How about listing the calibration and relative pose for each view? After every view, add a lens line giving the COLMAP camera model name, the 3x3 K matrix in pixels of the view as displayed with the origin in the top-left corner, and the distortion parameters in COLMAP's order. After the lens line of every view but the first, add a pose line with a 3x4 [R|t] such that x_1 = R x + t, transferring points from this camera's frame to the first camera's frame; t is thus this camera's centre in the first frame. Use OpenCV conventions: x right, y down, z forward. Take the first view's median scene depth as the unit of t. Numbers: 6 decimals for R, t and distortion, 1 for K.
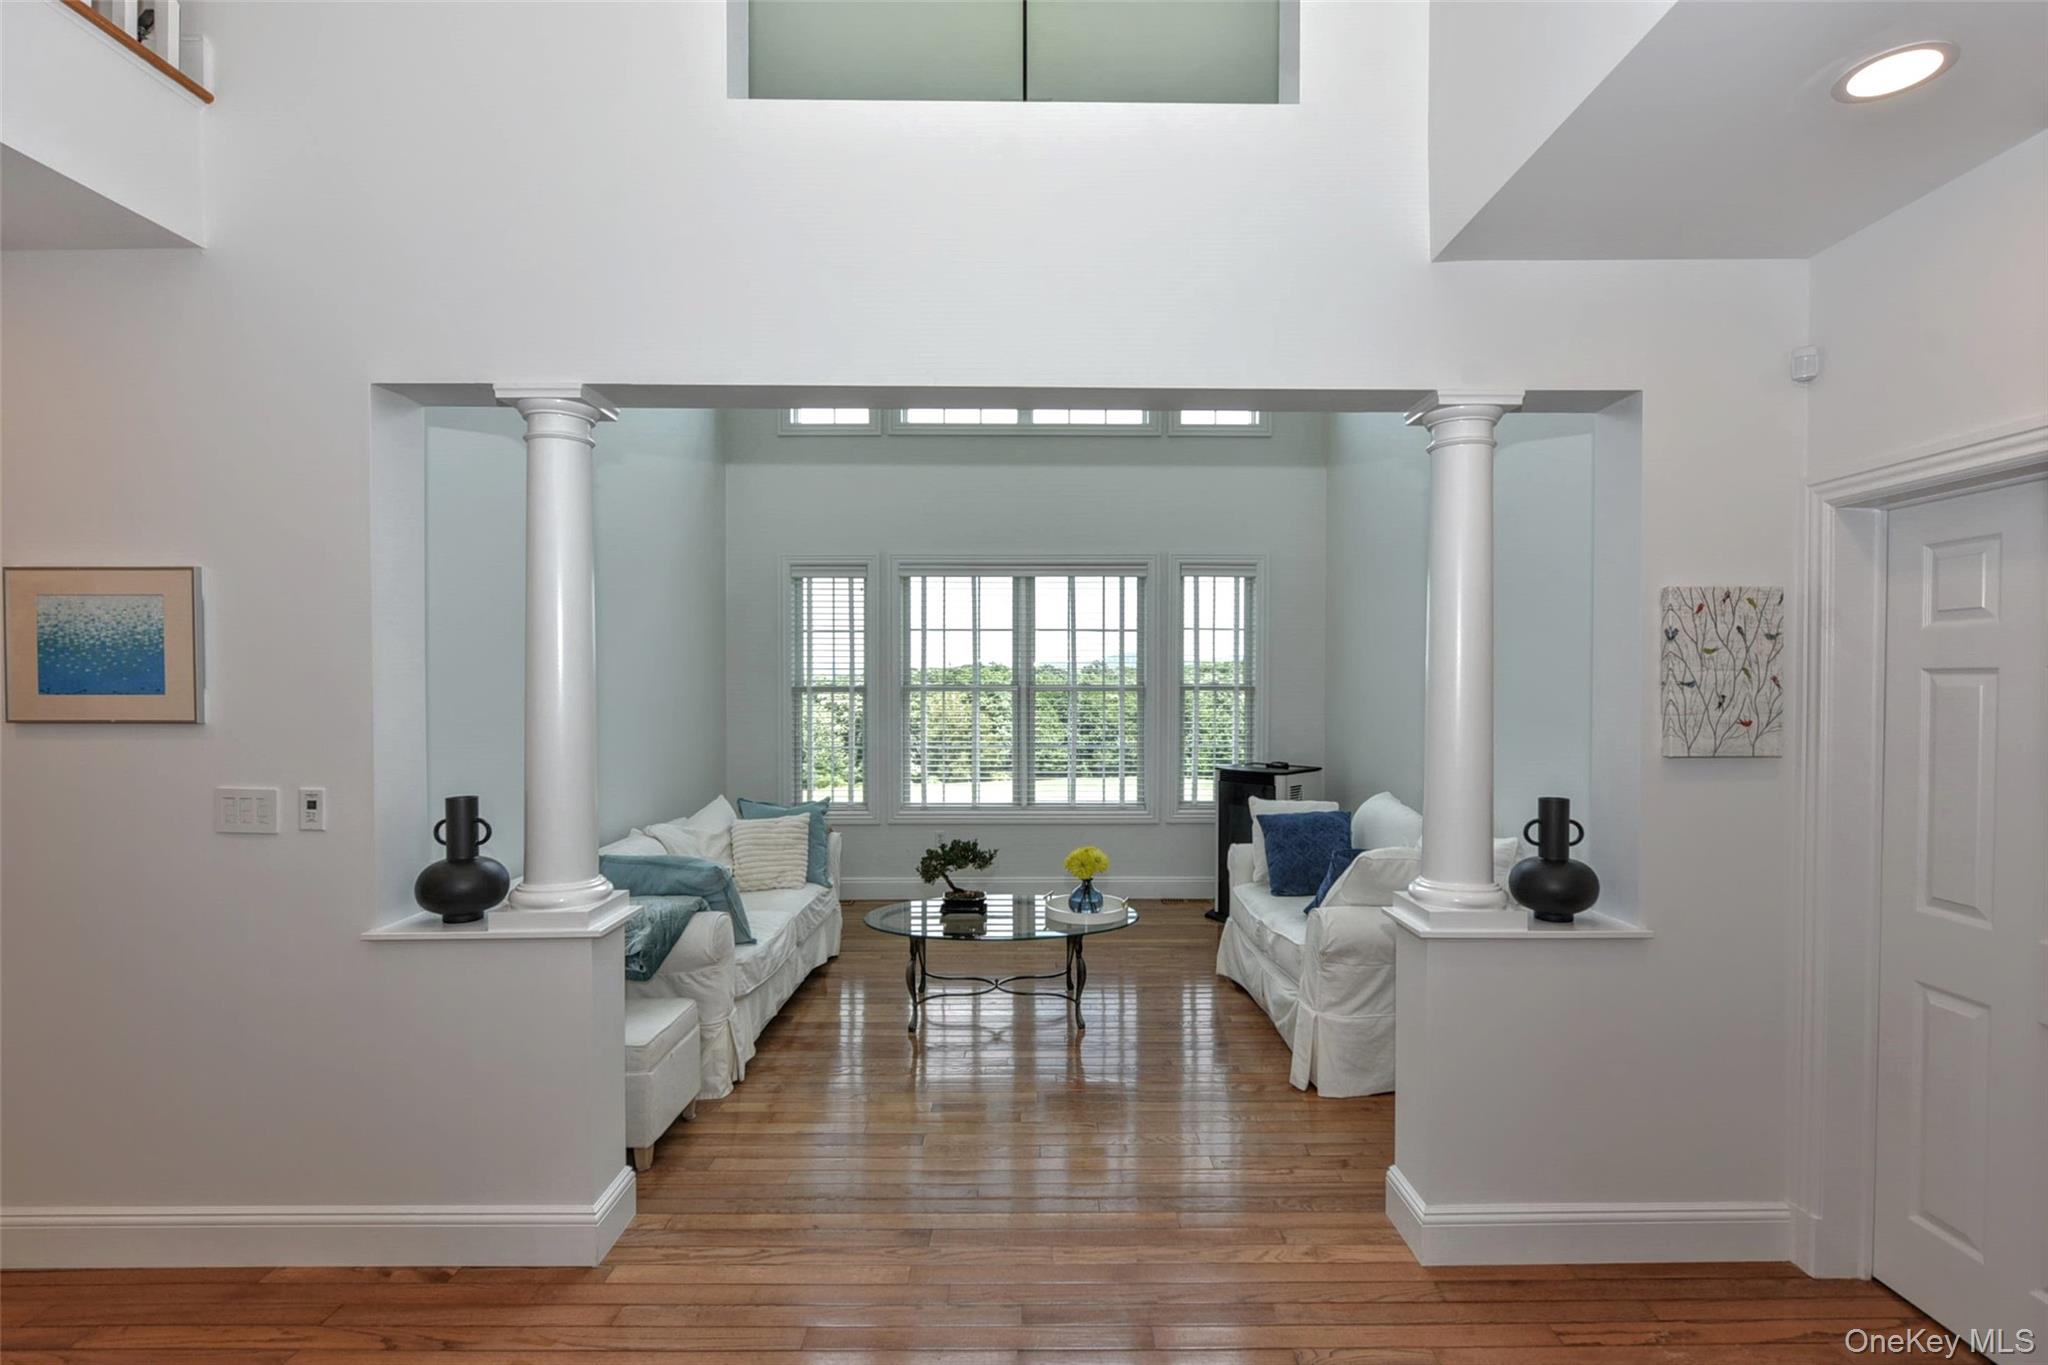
lens RADIAL K [[958.8, 0, 1048.7], [0, 958.8, 689.0], [0, 0, 1]] dist [-0.002669, 0.000345]
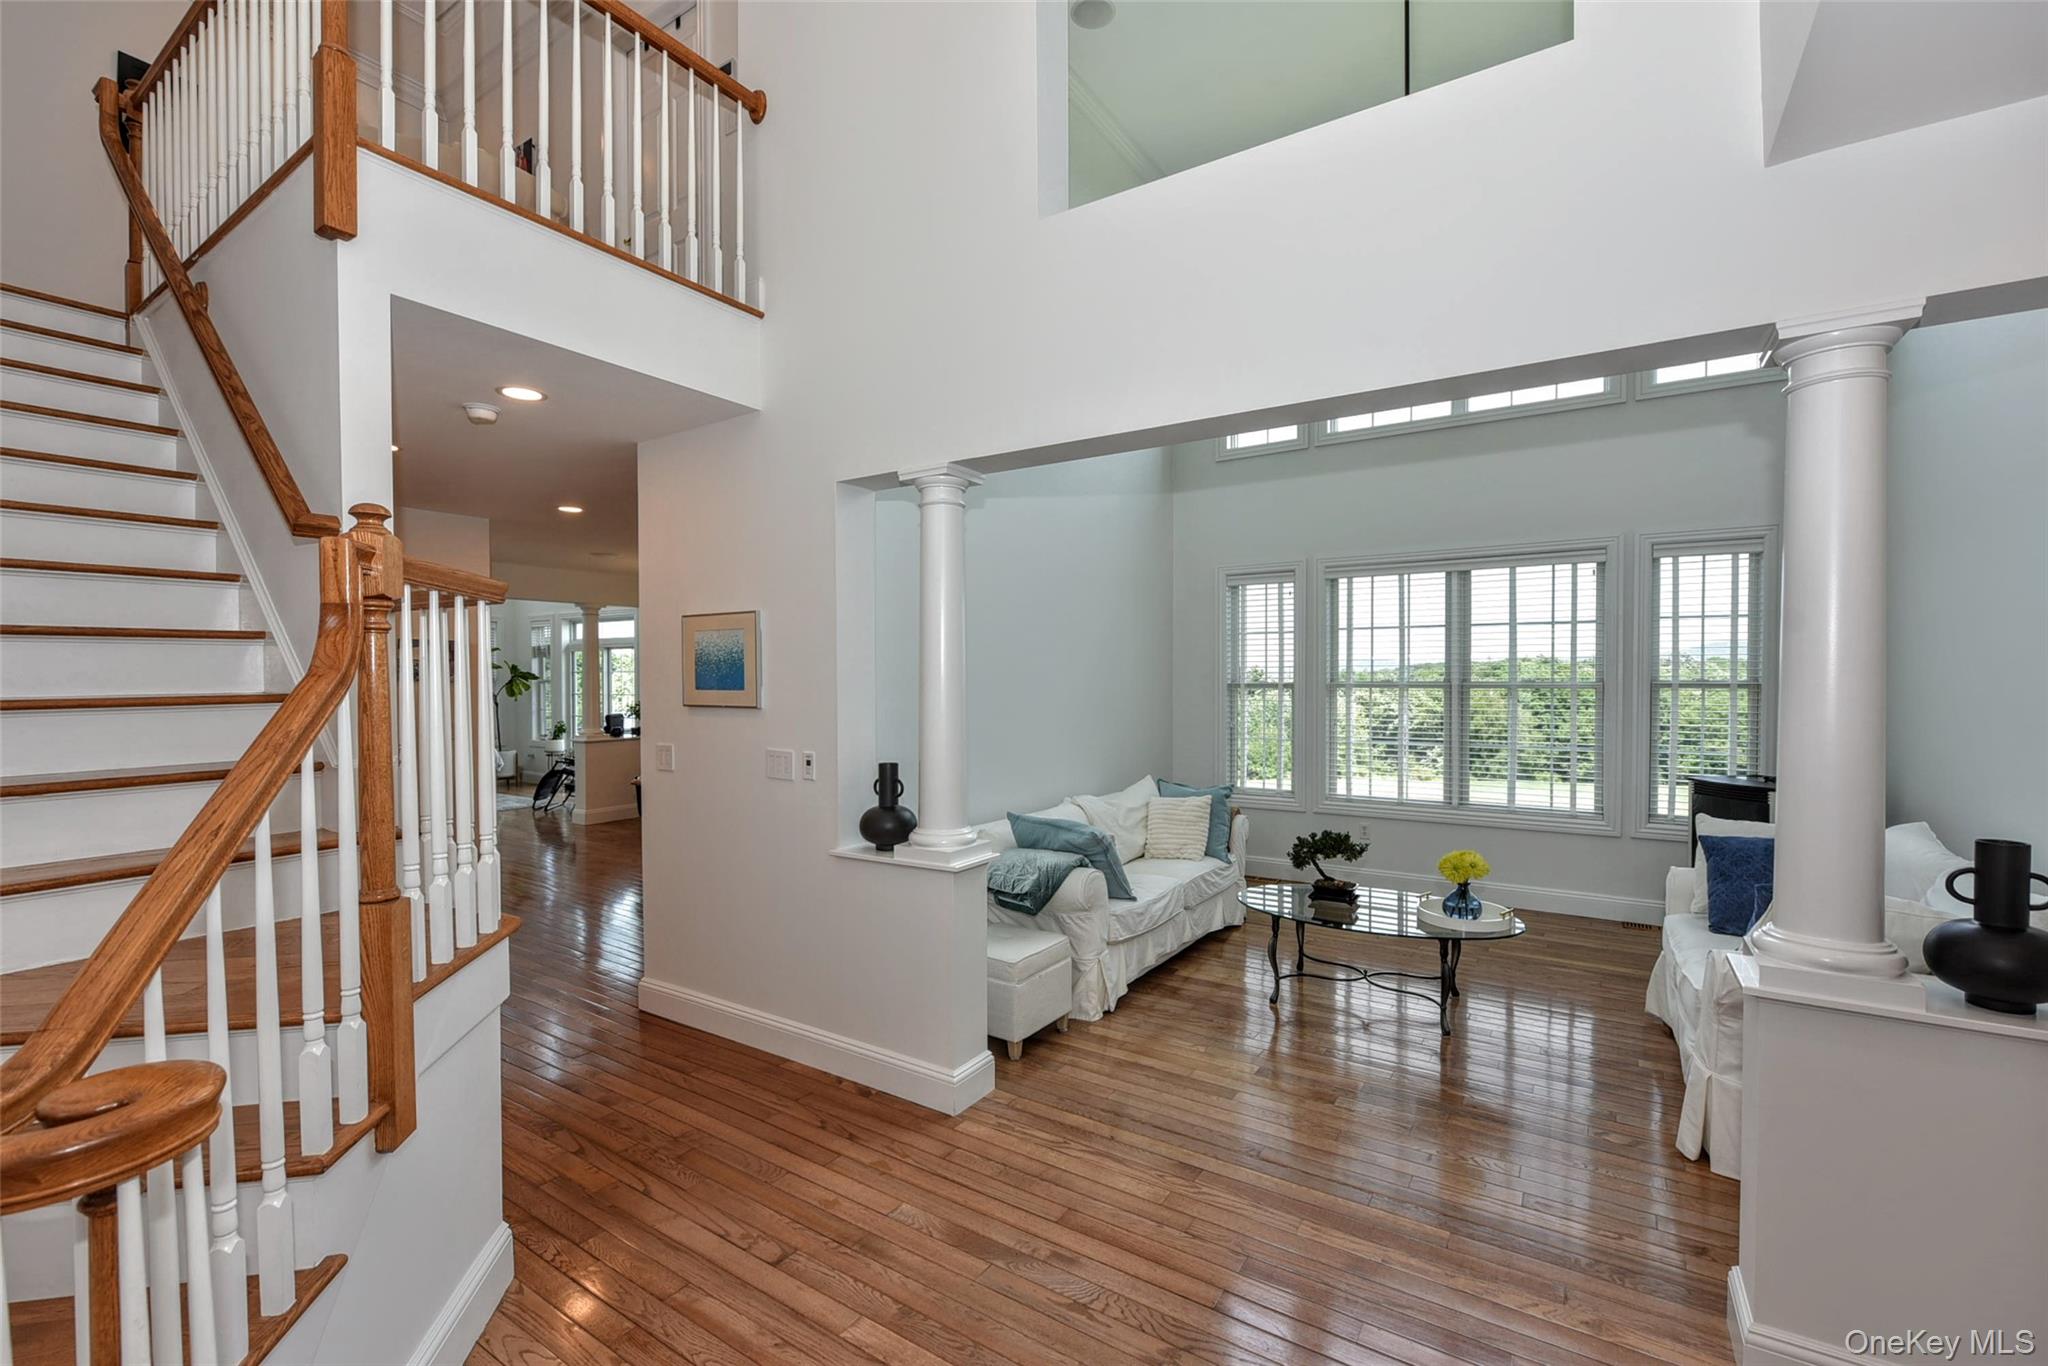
lens RADIAL K [[879.4, 0, 1024.0], [0, 879.4, 683.0], [0, 0, 1]] dist [-0.002741, -0.000063]
pose [[0.828916, 0.000793, -0.559373, 0.165149], [-0.000958, 1.000000, -0.000003, -0.003672], [0.559373, 0.000538, 0.828916, 0.016467]]
